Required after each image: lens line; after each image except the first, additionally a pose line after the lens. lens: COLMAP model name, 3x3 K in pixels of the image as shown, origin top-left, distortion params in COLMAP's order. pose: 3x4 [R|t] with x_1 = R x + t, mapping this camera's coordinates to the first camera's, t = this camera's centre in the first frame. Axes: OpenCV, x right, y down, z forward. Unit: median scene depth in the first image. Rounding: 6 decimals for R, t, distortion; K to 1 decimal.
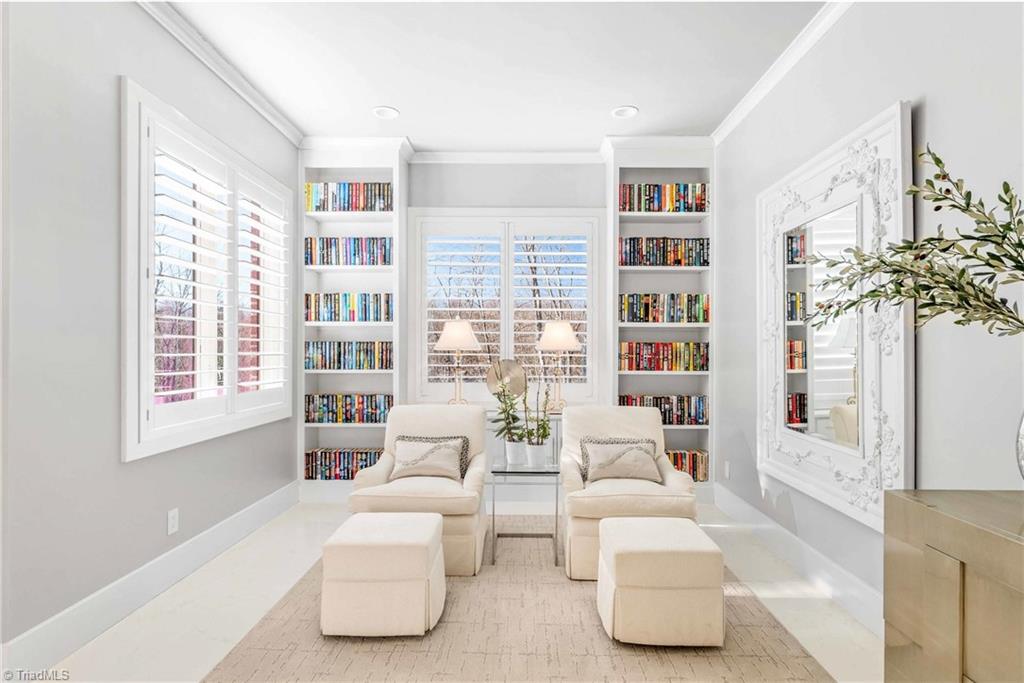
lens RADIAL K [[525.6, 0, 503.8], [0, 525.6, 351.0], [0, 0, 1]] dist [0.001281, 0.000994]
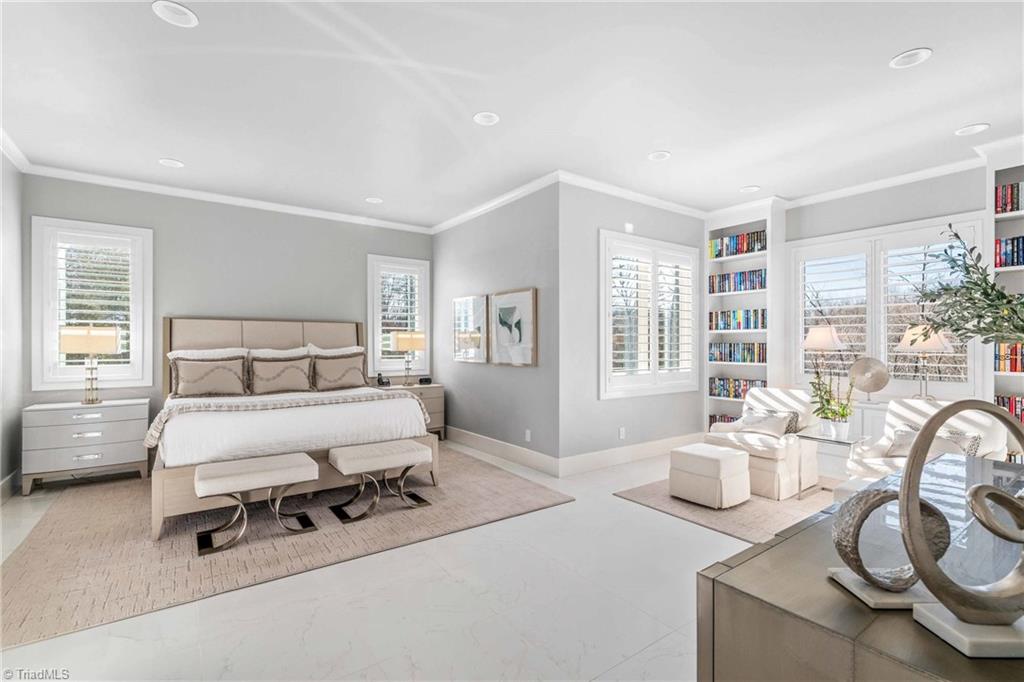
lens RADIAL K [[463.1, 0, 515.3], [0, 463.1, 342.1], [0, 0, 1]] dist [-0.000468, 0.000529]
pose [[0.587804, -0.003803, -0.808995, 0.391015], [-0.000275, 0.999988, -0.004900, -0.014277], [0.809003, 0.003103, 0.587796, -0.265943]]
